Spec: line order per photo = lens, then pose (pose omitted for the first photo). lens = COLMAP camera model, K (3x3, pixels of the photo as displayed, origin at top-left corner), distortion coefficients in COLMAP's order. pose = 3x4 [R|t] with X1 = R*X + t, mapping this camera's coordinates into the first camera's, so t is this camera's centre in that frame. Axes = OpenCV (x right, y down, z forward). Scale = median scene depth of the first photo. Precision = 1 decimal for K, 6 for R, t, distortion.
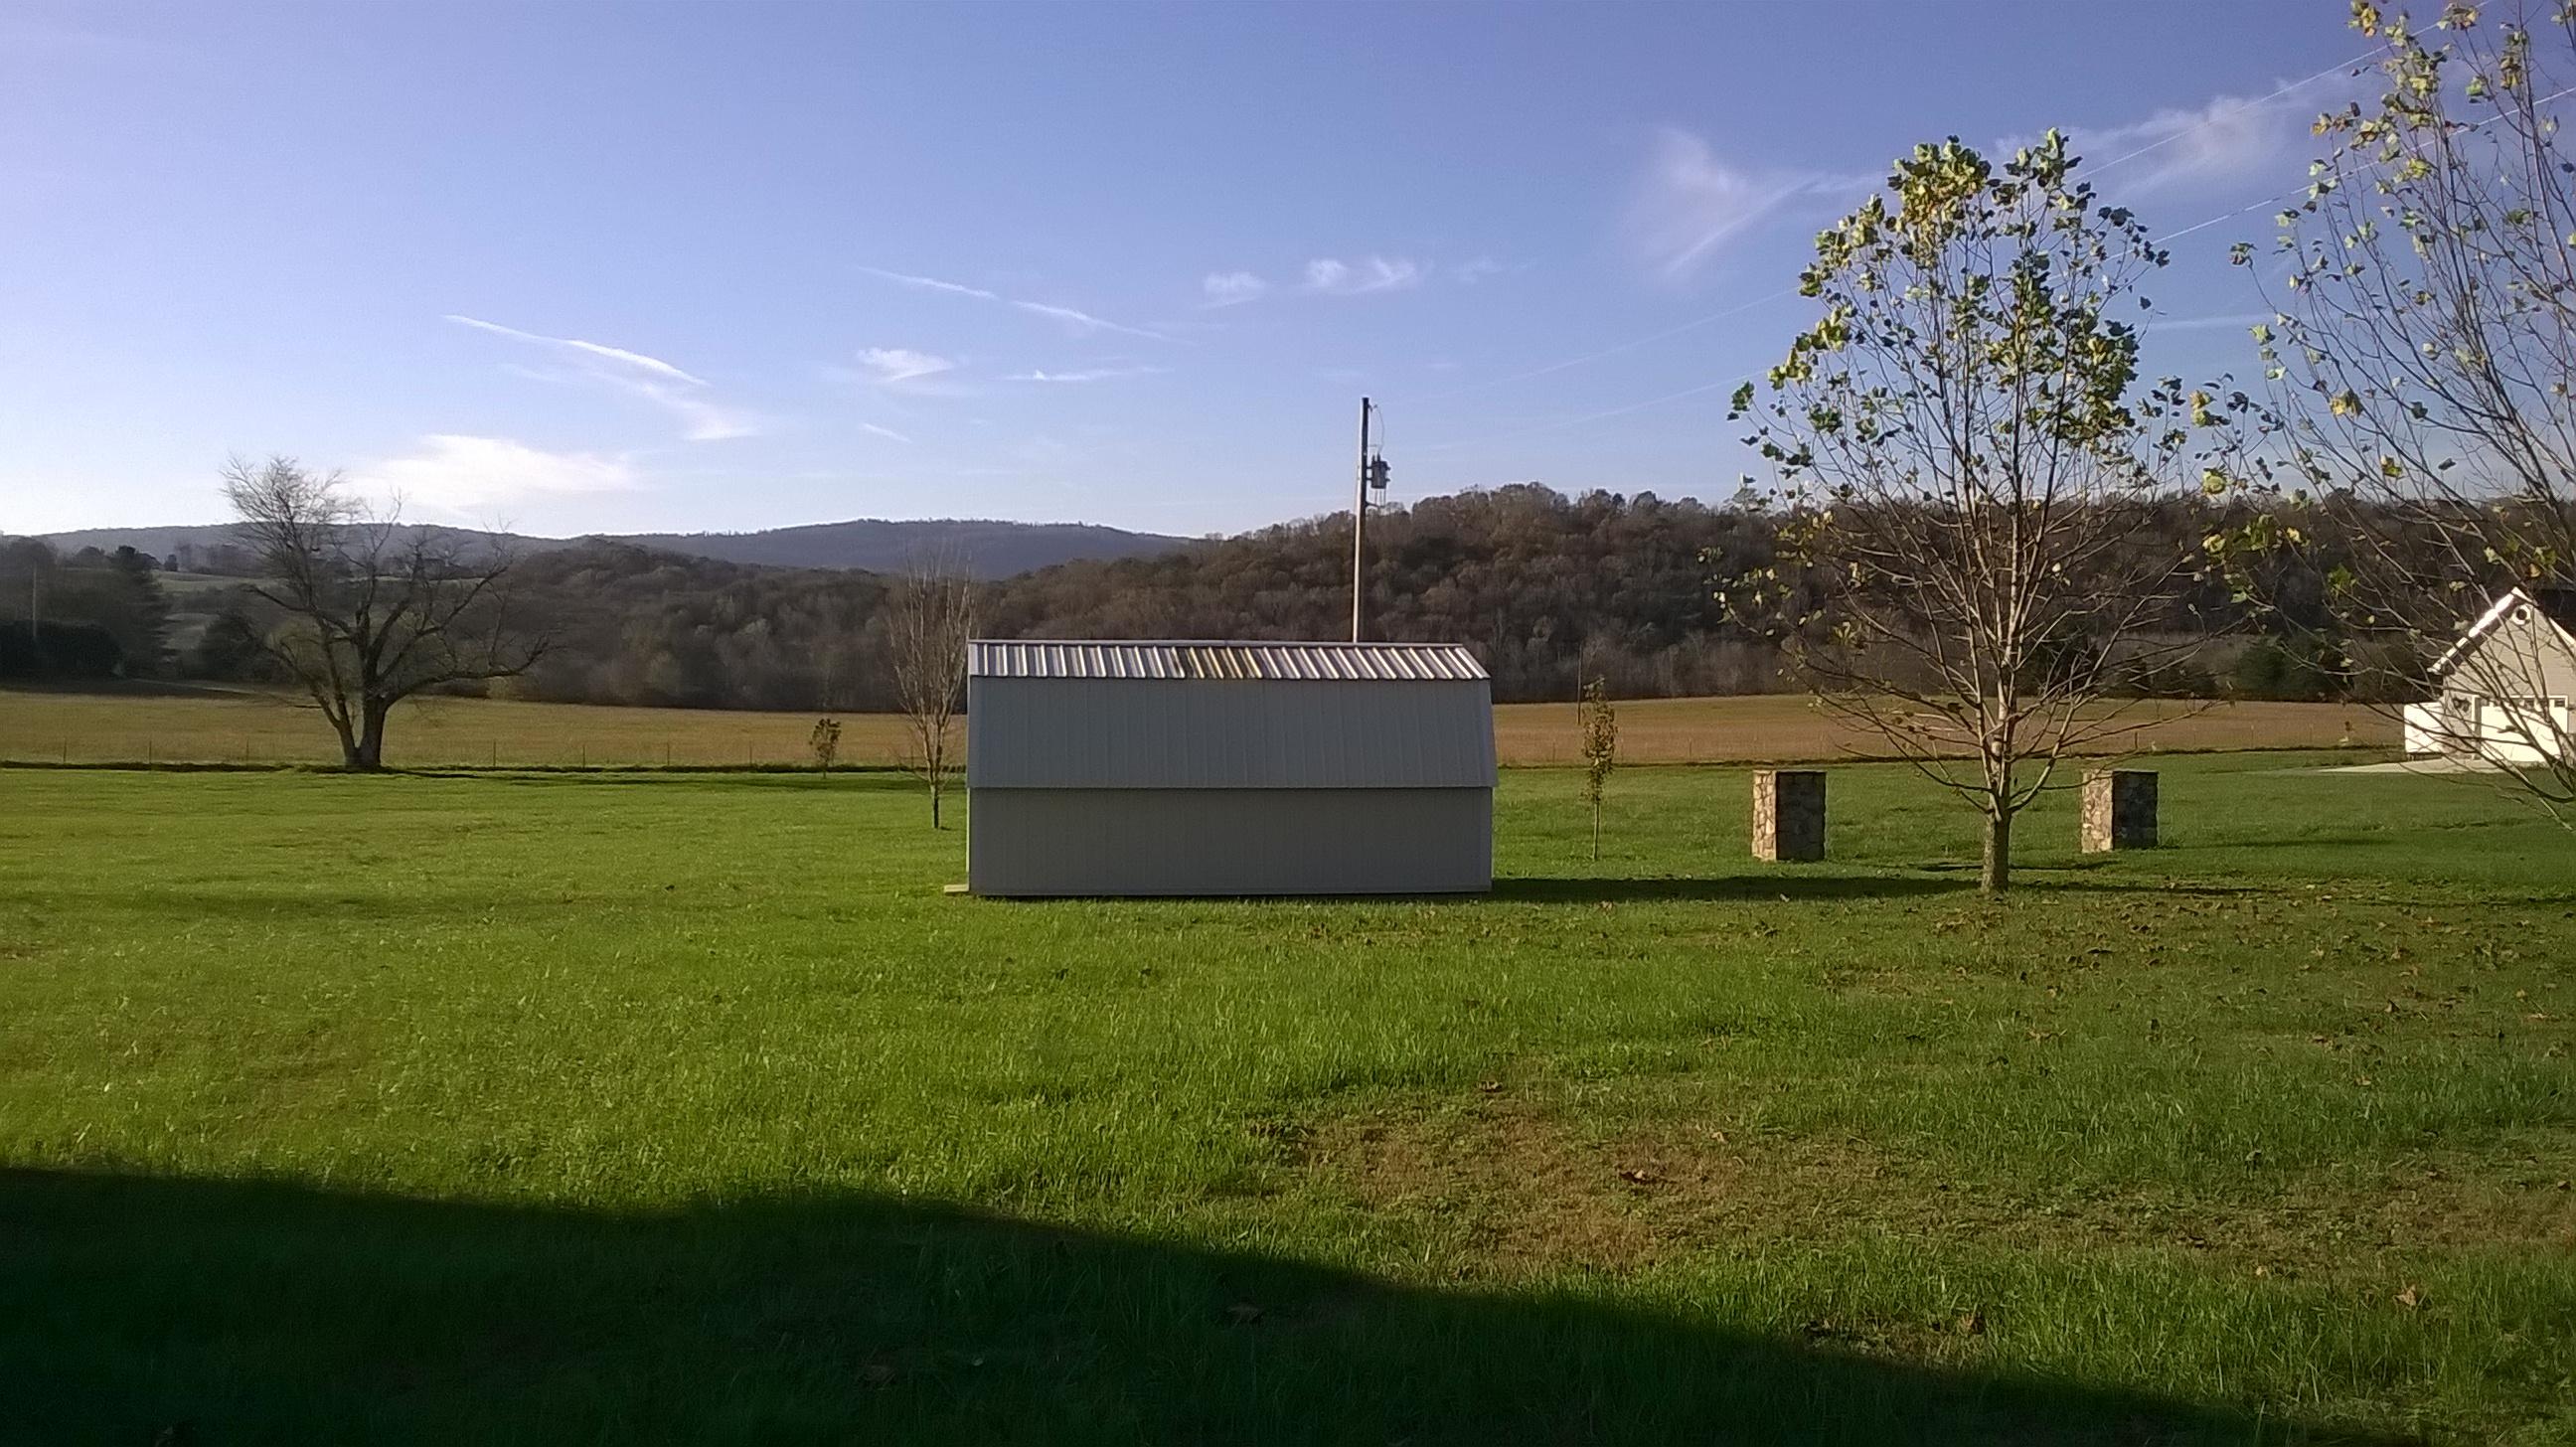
lens RADIAL K [[2020.8, 0, 1282.9], [0, 2020.8, 794.1], [0, 0, 1]] dist [-0.058705, -0.000353]
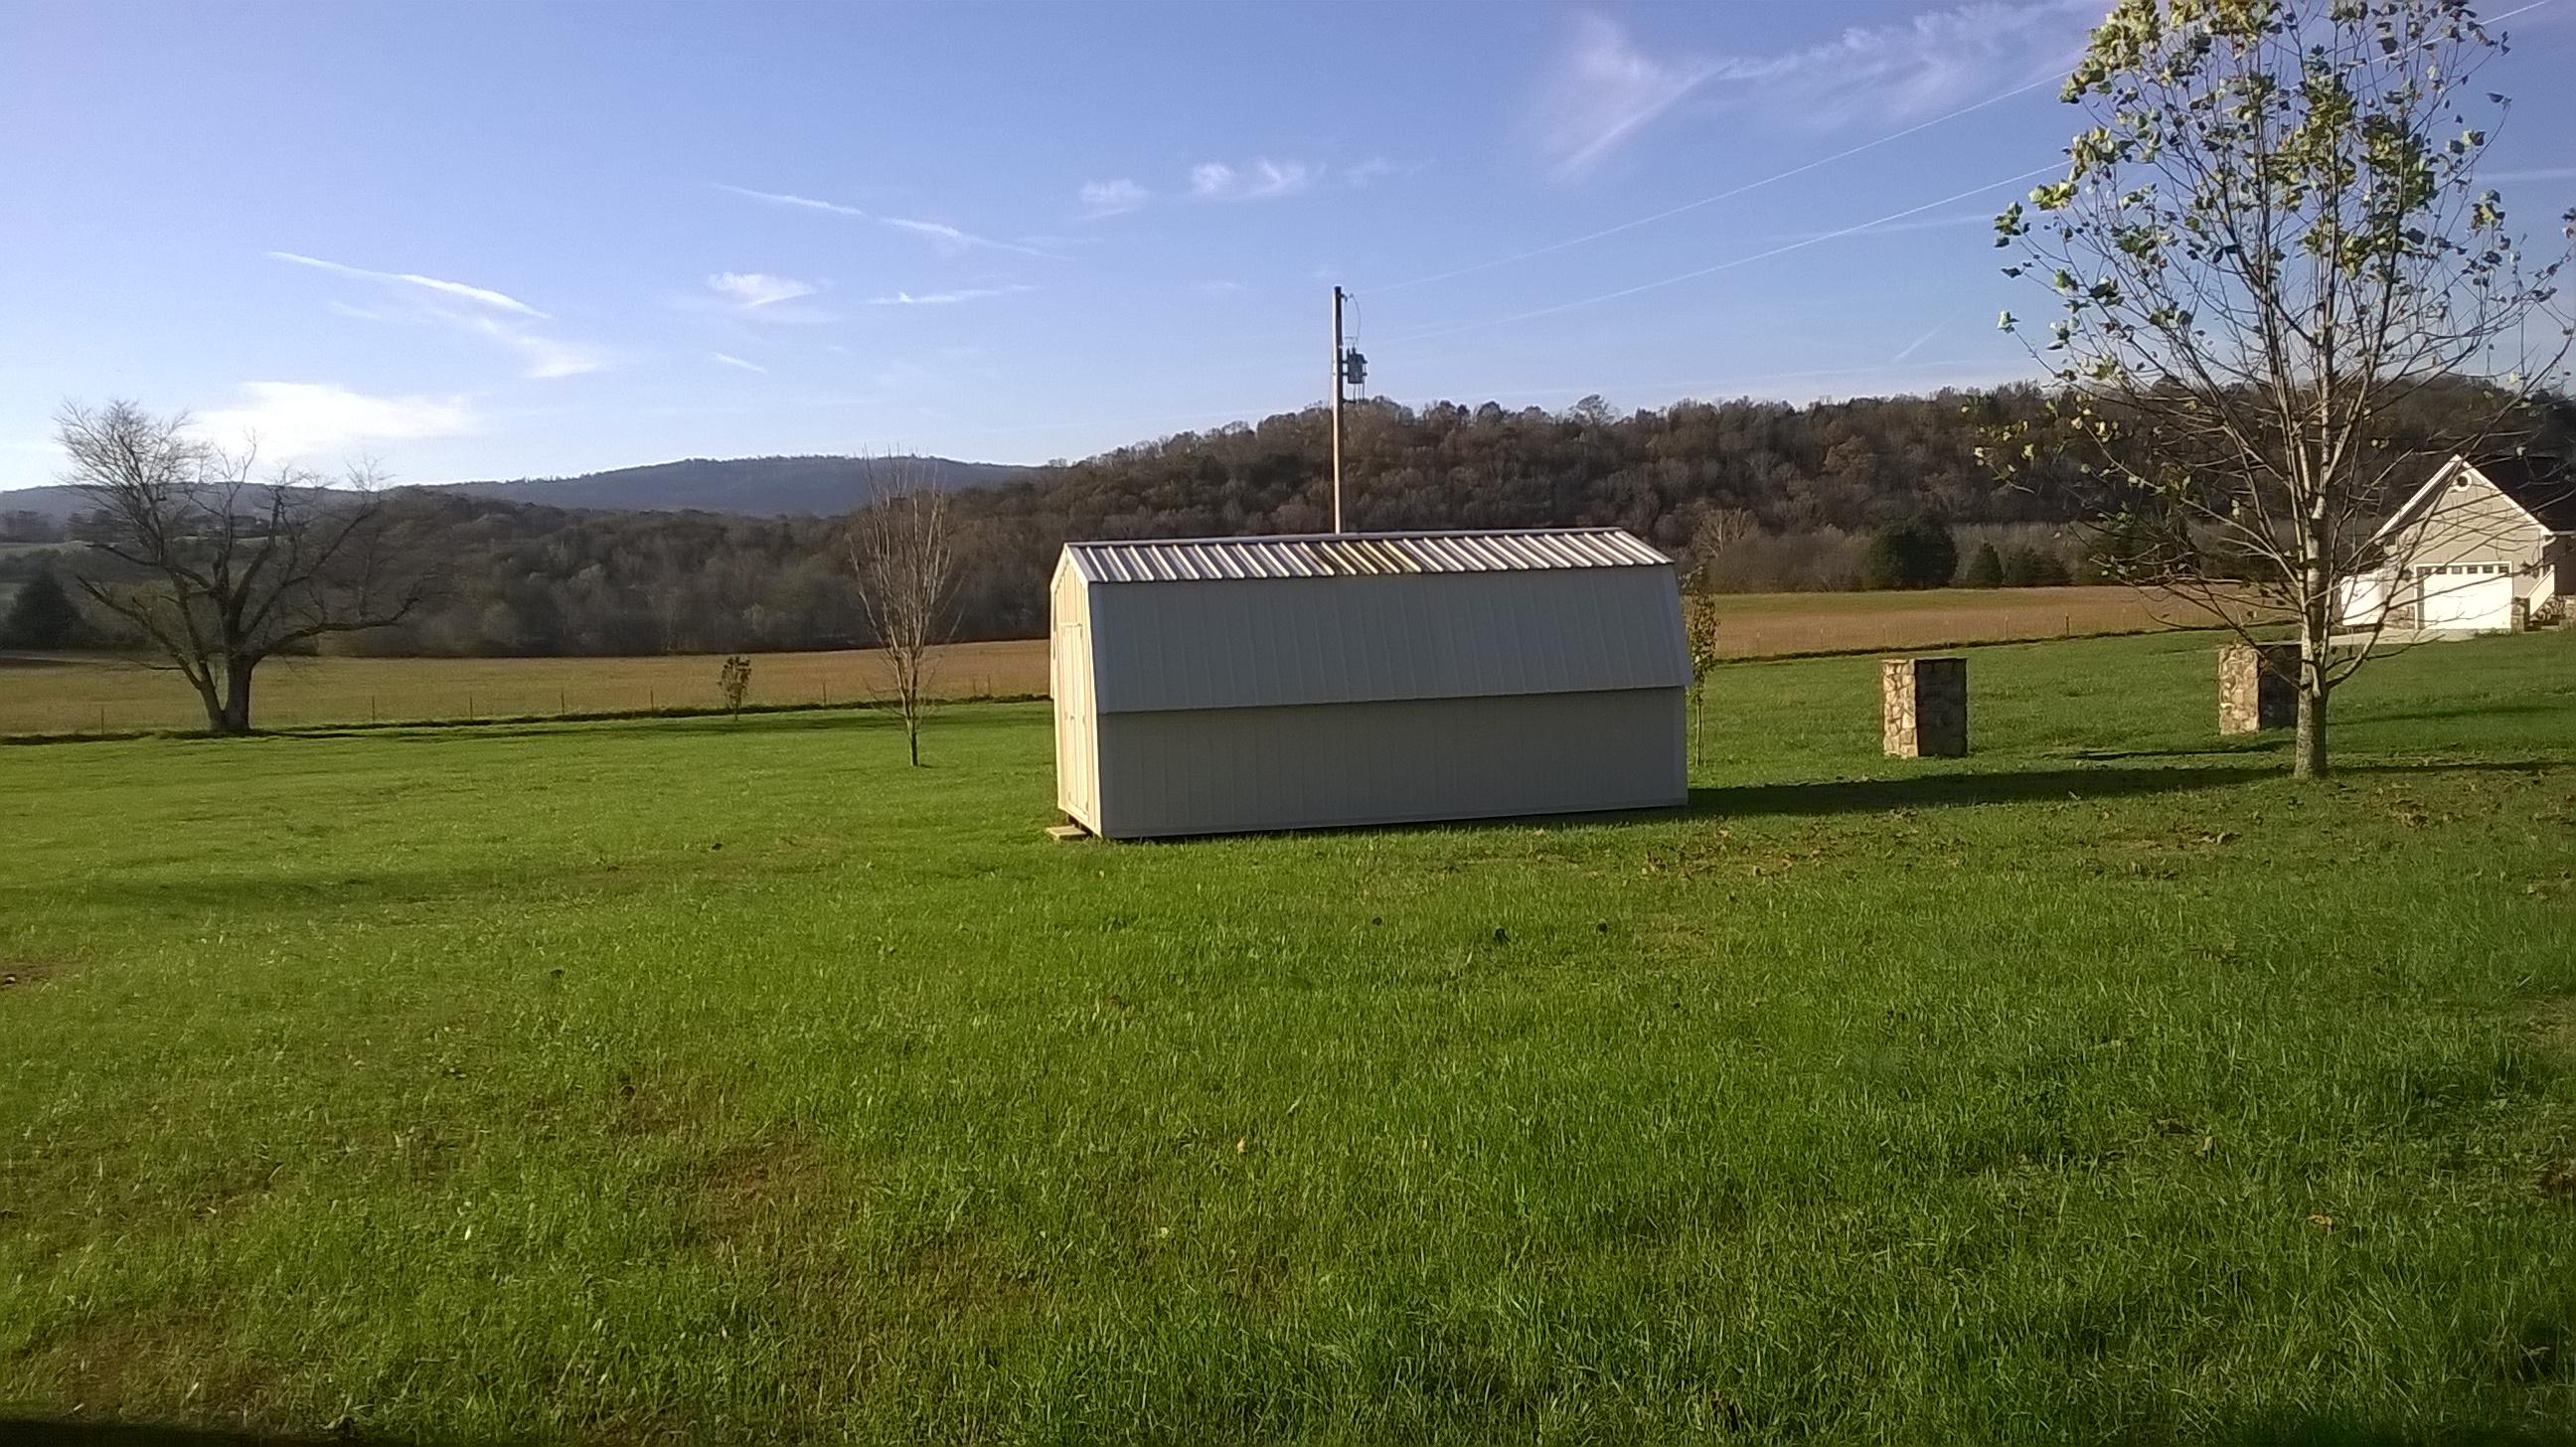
lens RADIAL K [[2027.0, 0, 1288.0], [0, 2027.0, 723.5], [0, 0, 1]] dist [-0.070098, 0.006222]
pose [[0.996006, -0.044406, 0.077464, -0.026131], [0.044146, 0.999012, 0.005065, 0.000116], [-0.077613, -0.001625, 0.996982, 0.026237]]
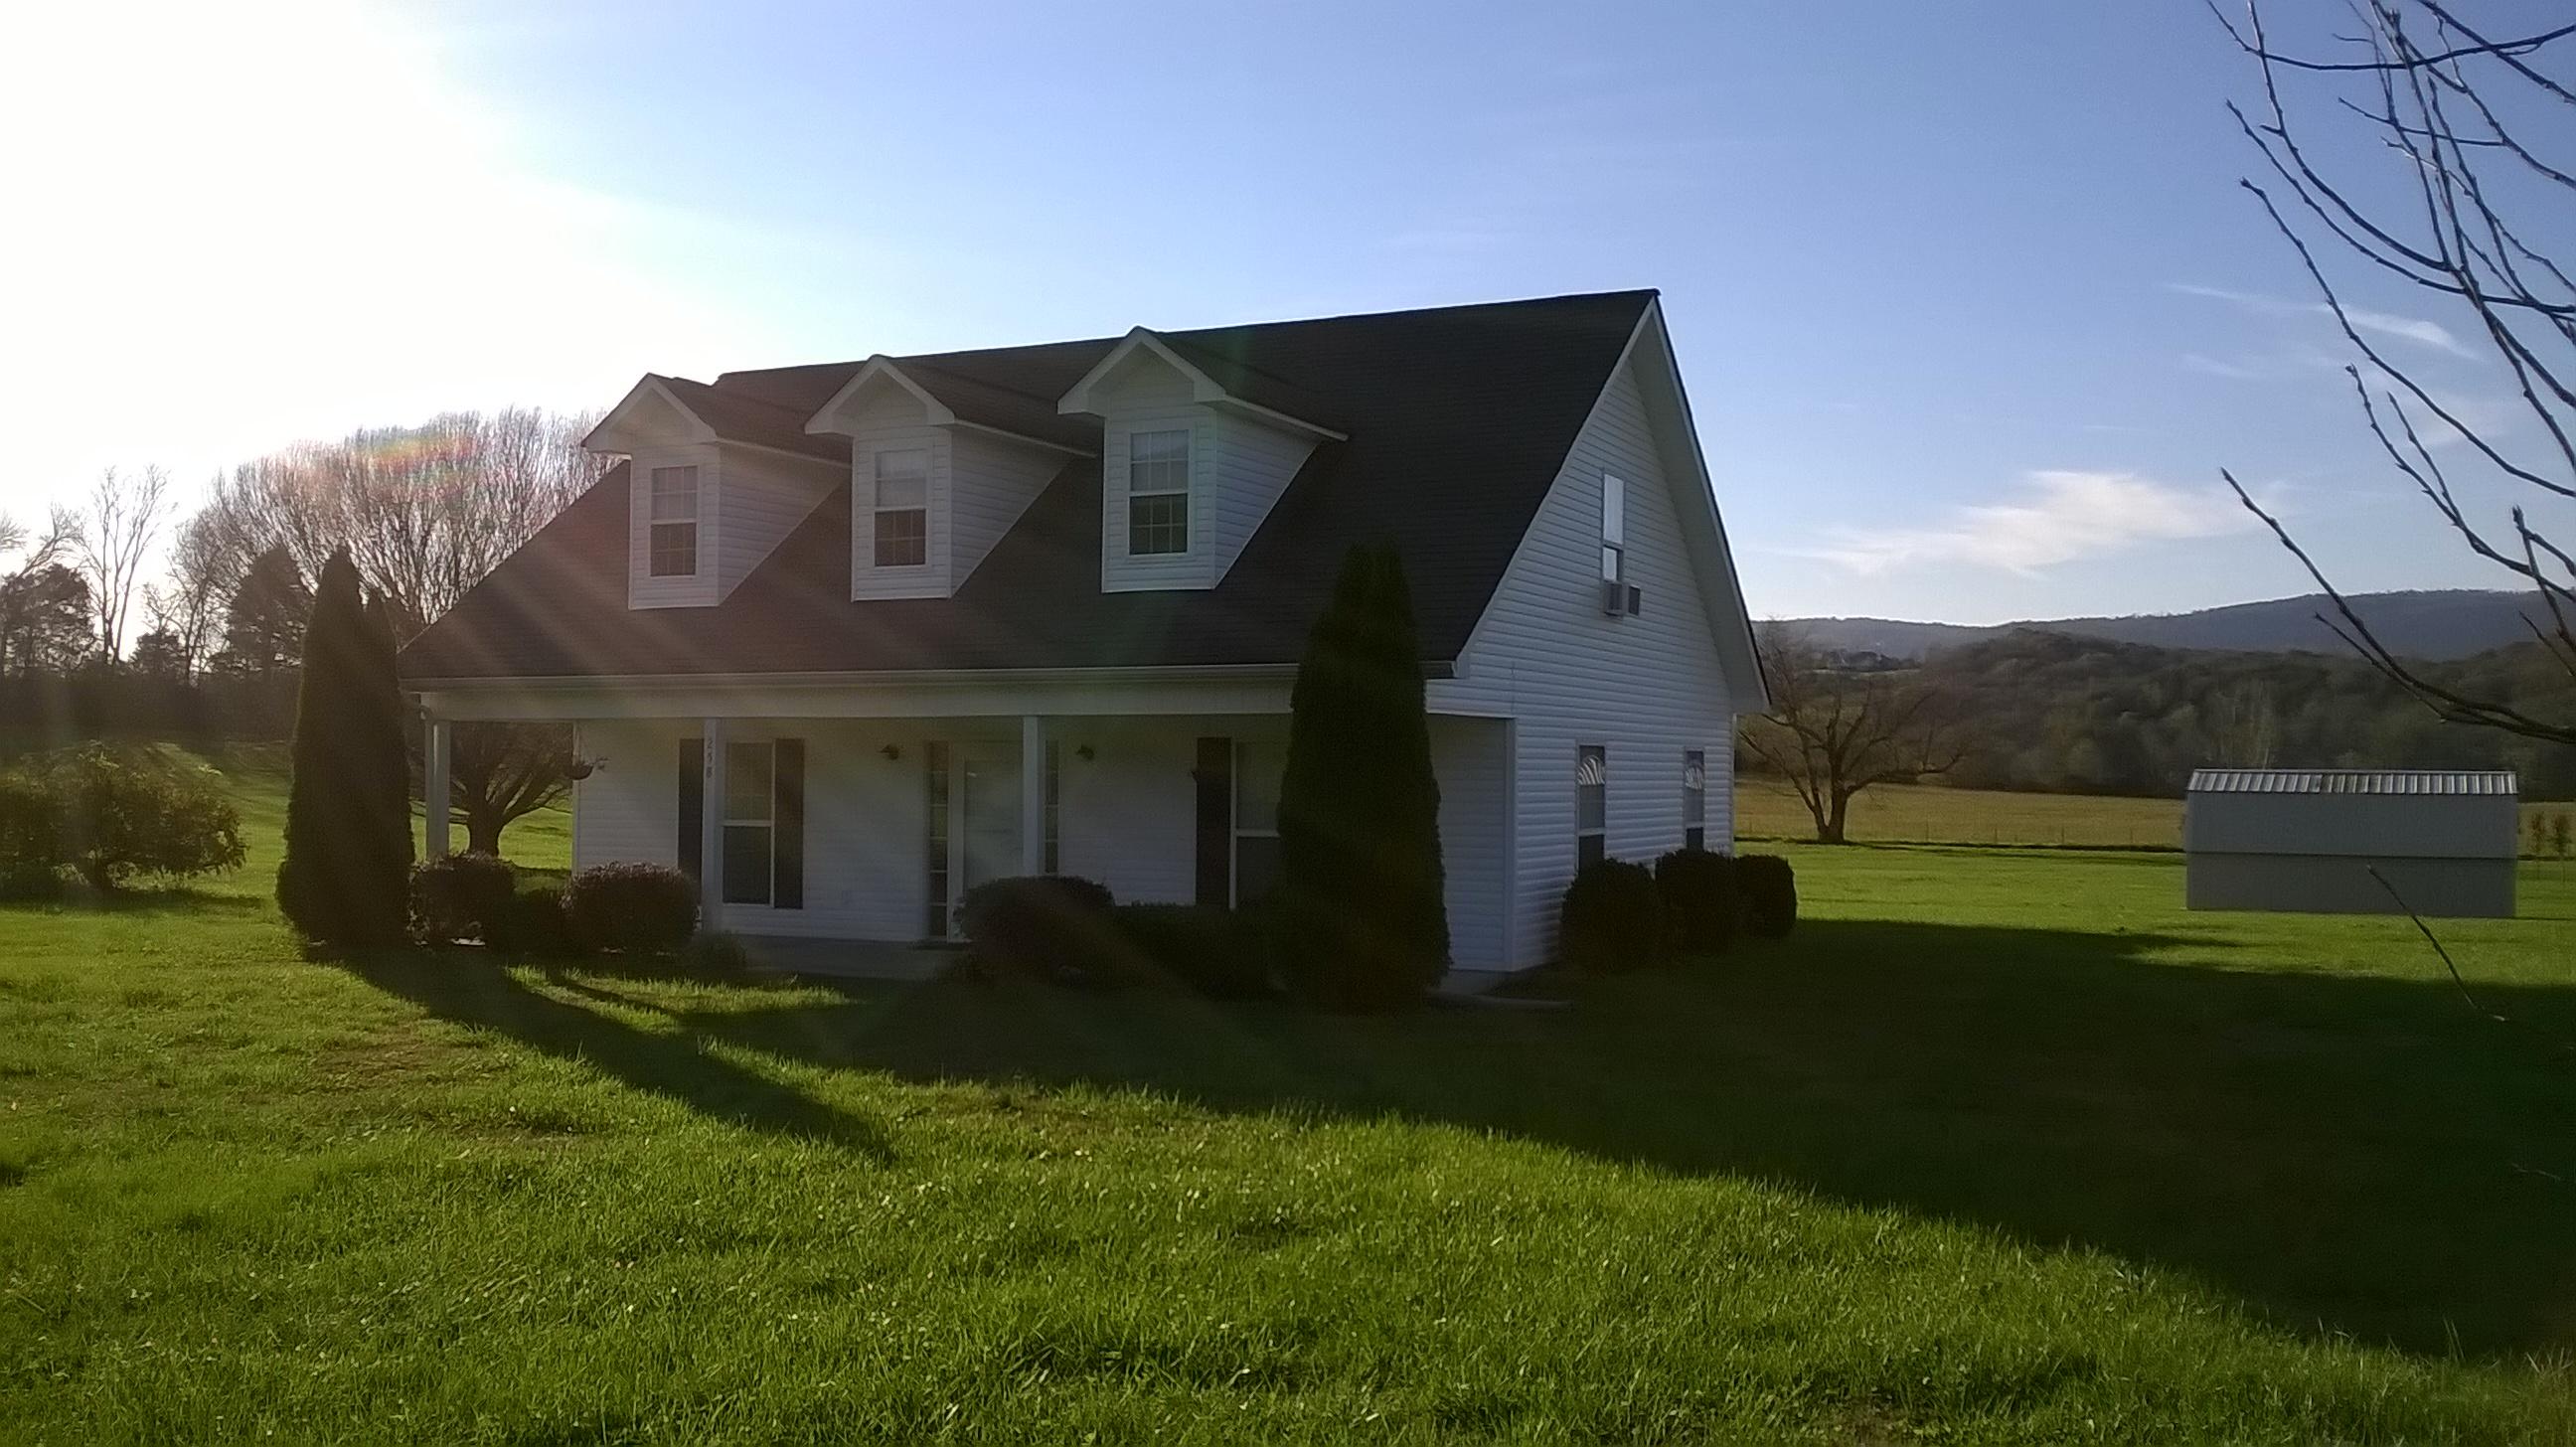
lens RADIAL K [[1959.6, 0, 1288.0], [0, 1959.6, 723.5], [0, 0, 1]] dist [-0.000421, -0.033022]
pose [[0.772851, -0.016409, -0.634375, 0.061059], [-0.033065, 0.997266, -0.066078, 0.004559], [0.633725, 0.072044, 0.770196, -0.160714]]
